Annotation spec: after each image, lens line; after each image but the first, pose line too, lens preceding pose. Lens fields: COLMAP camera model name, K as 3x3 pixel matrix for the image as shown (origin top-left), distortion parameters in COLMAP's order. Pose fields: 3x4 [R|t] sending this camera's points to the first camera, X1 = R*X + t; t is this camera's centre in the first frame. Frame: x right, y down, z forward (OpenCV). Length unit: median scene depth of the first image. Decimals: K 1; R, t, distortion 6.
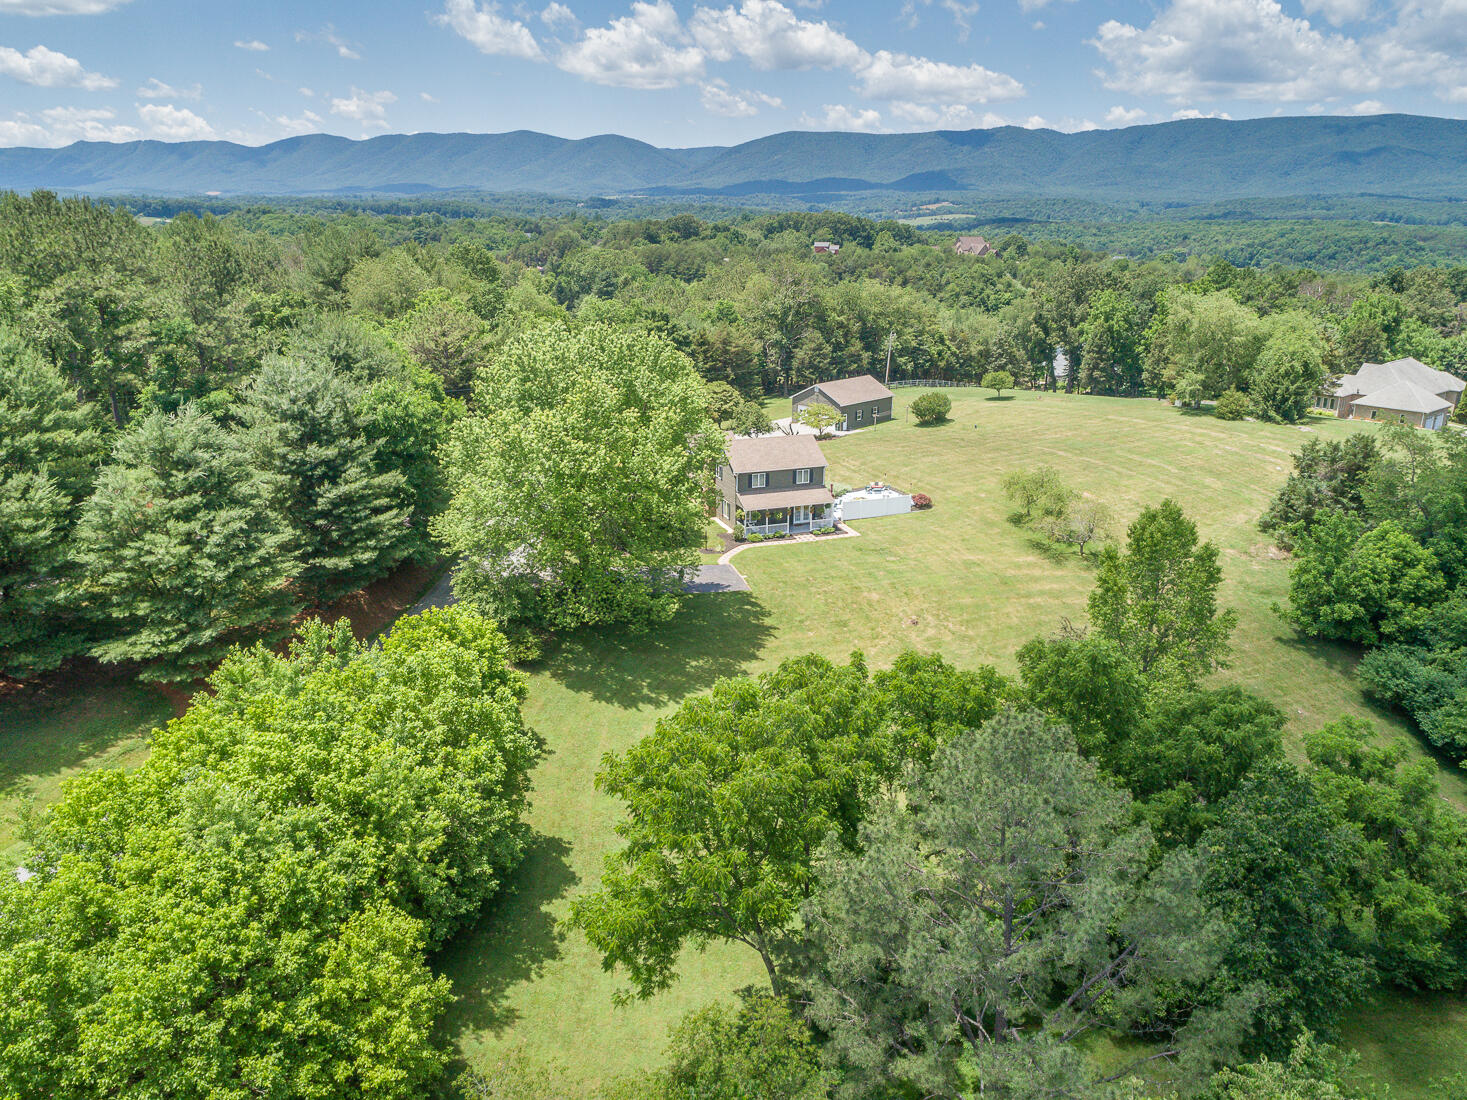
lens RADIAL K [[1106.3, 0, 733.5], [0, 1106.3, 550.0], [0, 0, 1]] dist [-0.024825, 0.011597]
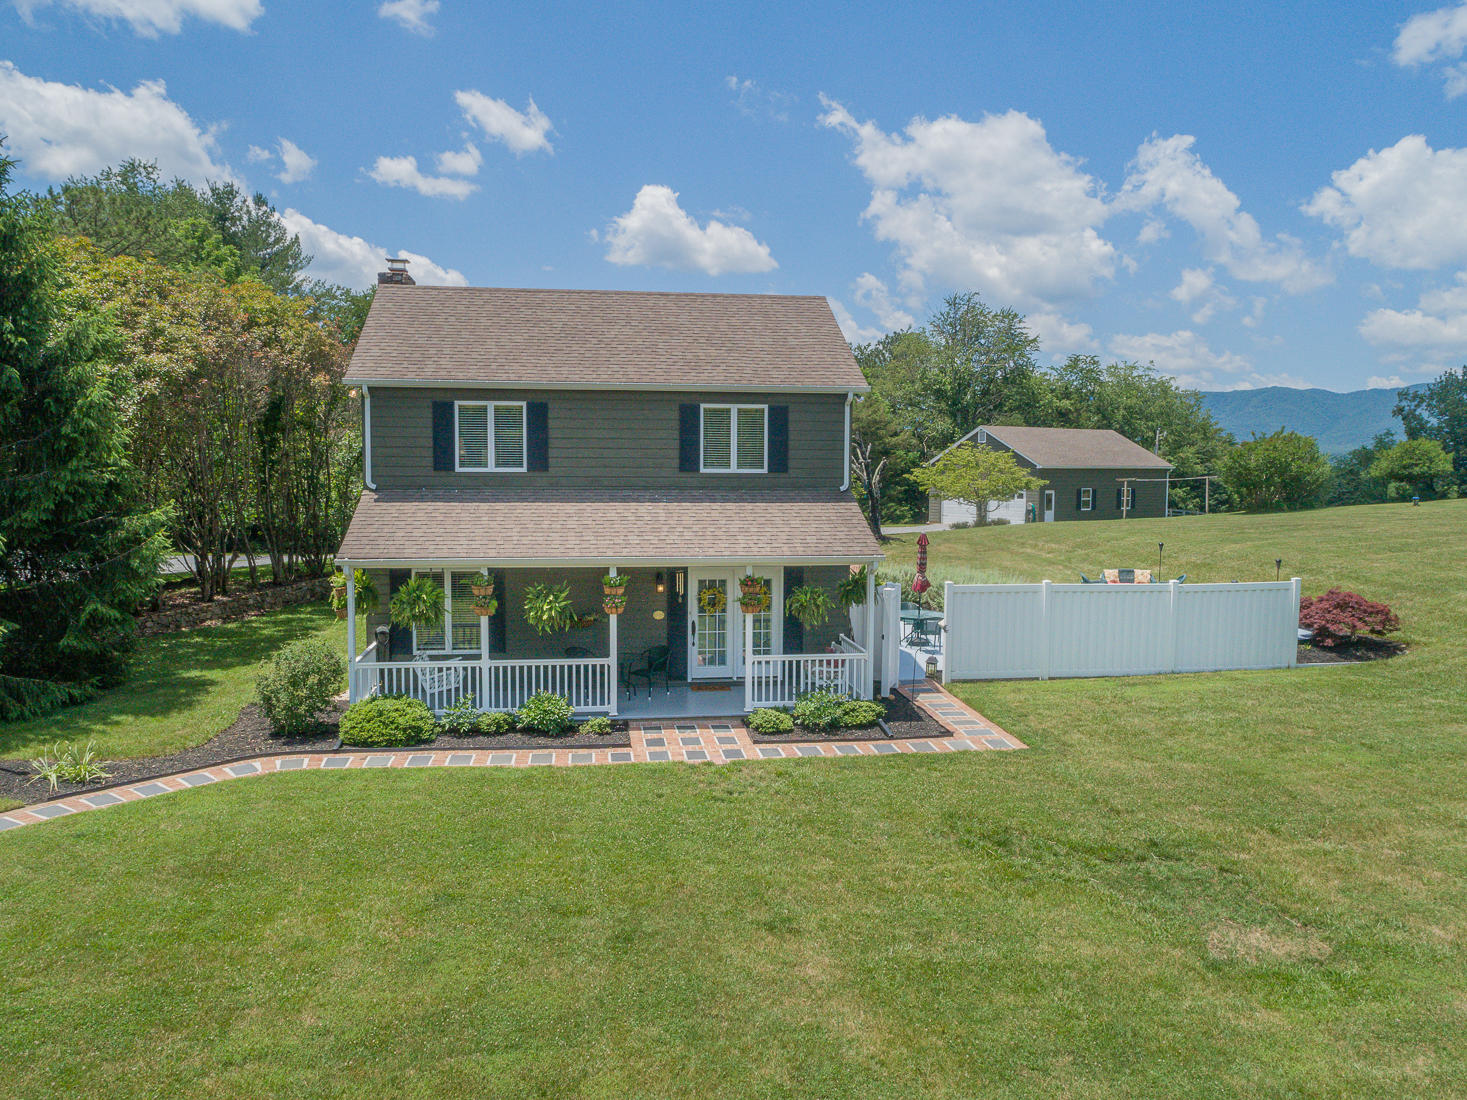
lens RADIAL K [[1106.3, 0, 733.5], [0, 1106.3, 550.0], [0, 0, 1]] dist [-0.024825, 0.011597]
pose [[0.975103, 0.018726, -0.220959, 0.065833], [-0.068324, 0.973323, -0.219029, -0.001895], [0.210963, 0.228673, 0.950370, 0.499575]]
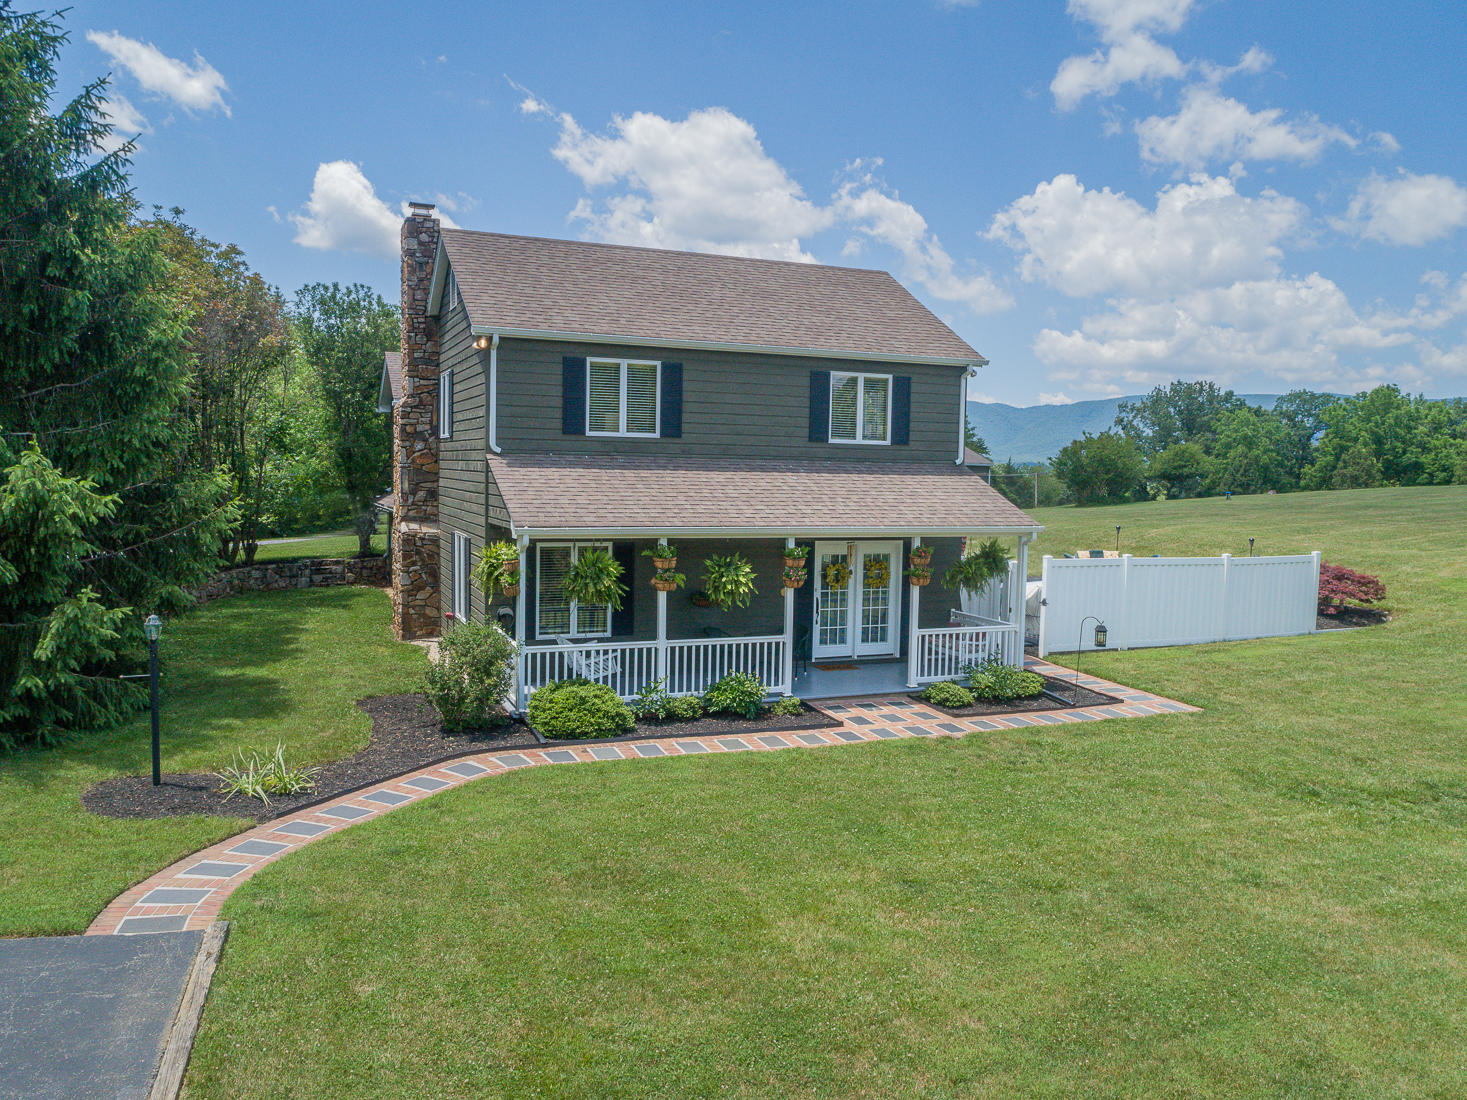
lens RADIAL K [[1106.3, 0, 733.5], [0, 1106.3, 550.0], [0, 0, 1]] dist [-0.024825, 0.011597]
pose [[0.999552, 0.013073, 0.026935, 0.021842], [-0.006514, 0.973043, -0.230532, 0.001449], [-0.029222, 0.230254, 0.972692, 0.501804]]
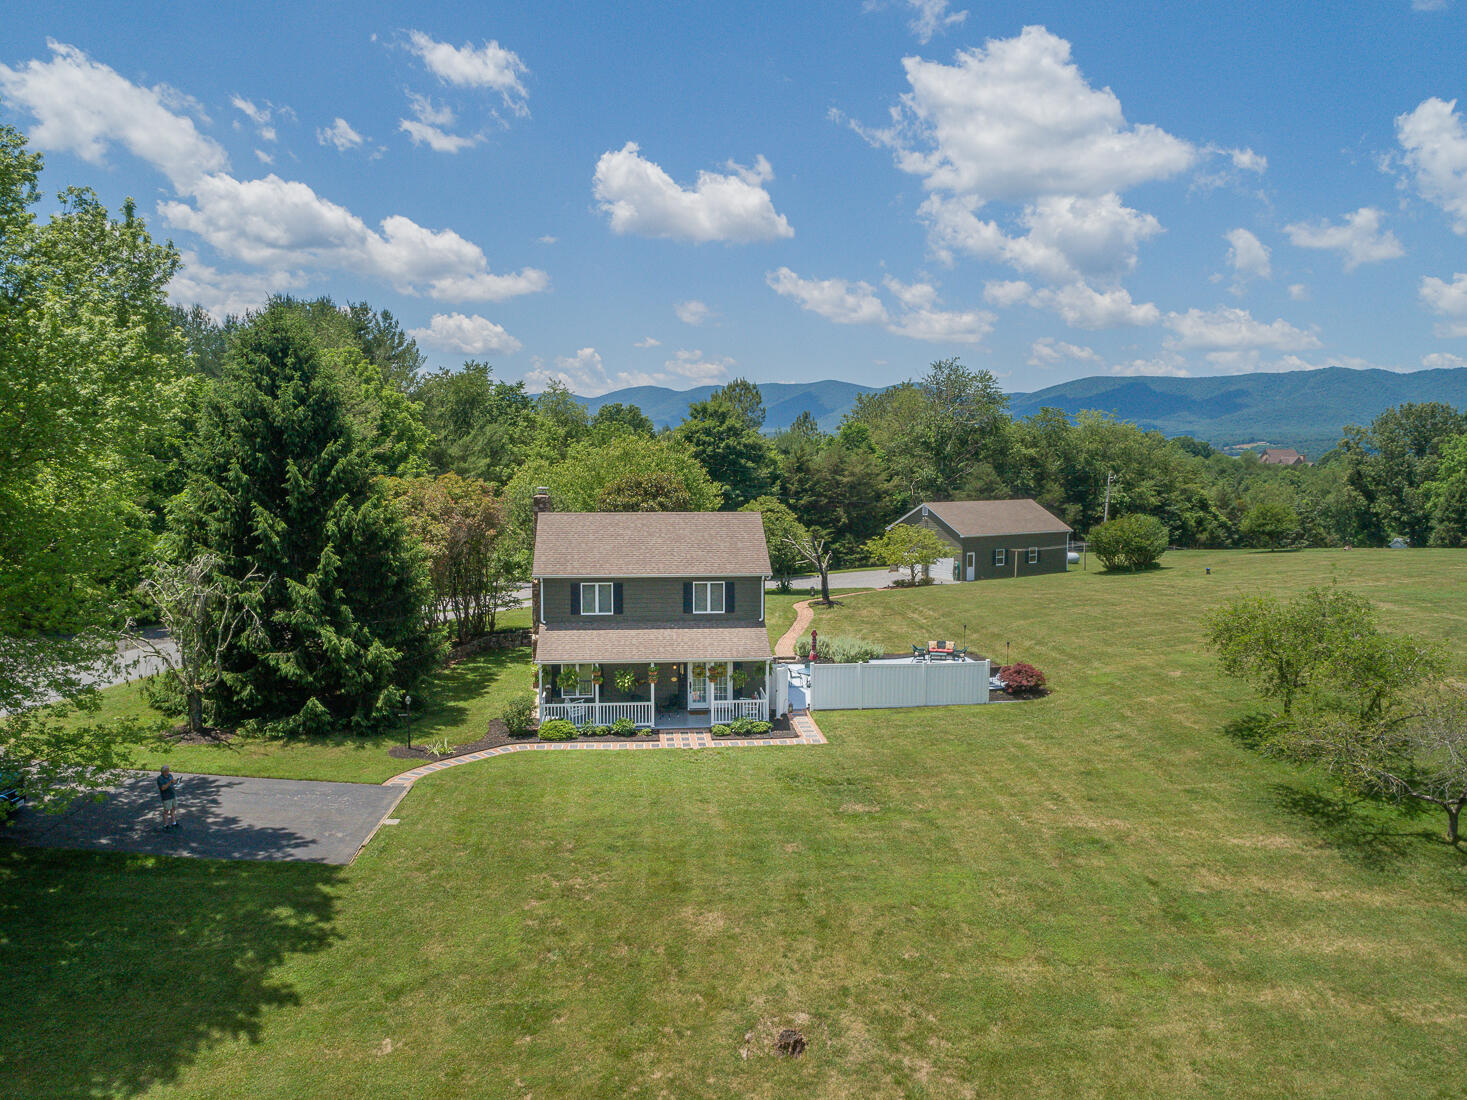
lens RADIAL K [[1106.3, 0, 733.5], [0, 1106.3, 550.0], [0, 0, 1]] dist [-0.024825, 0.011597]
pose [[0.964756, 0.021707, -0.262251, 0.112896], [-0.076746, 0.976476, -0.201505, 0.000756], [0.251707, 0.214530, 0.943727, 0.364254]]
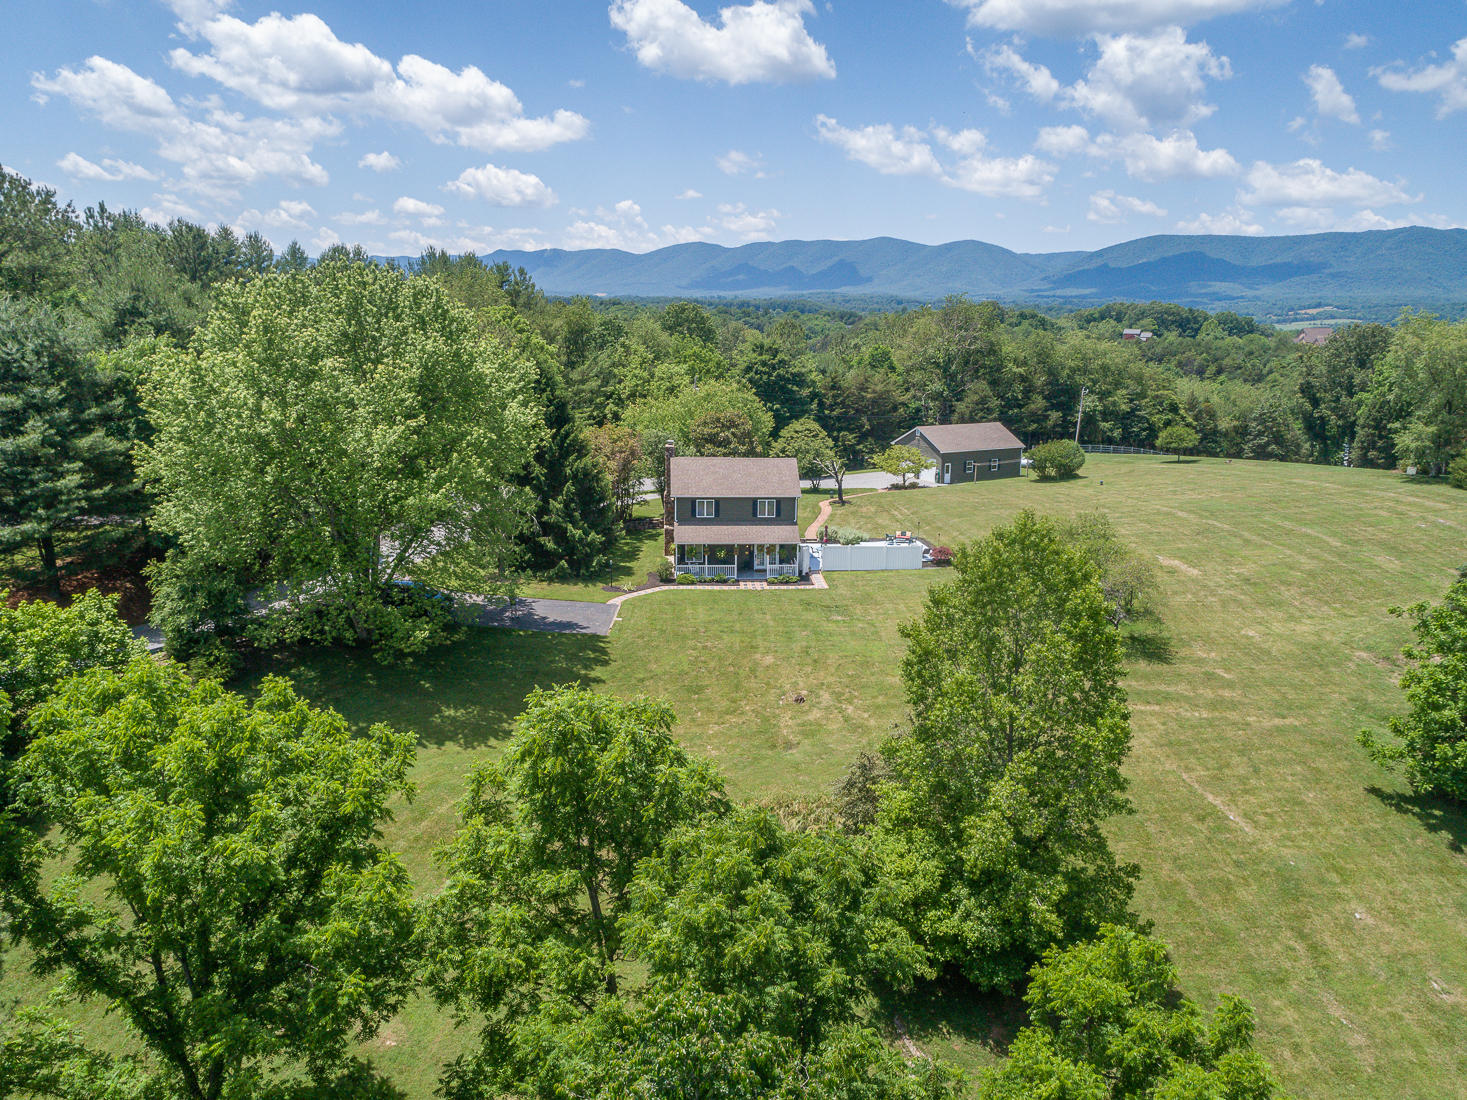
lens RADIAL K [[1106.3, 0, 733.5], [0, 1106.3, 550.0], [0, 0, 1]] dist [-0.024825, 0.011597]
pose [[0.952020, 0.069492, -0.298041, 0.168561], [-0.095649, 0.992655, -0.074078, 0.013816], [0.290704, 0.099031, 0.951674, 0.156333]]
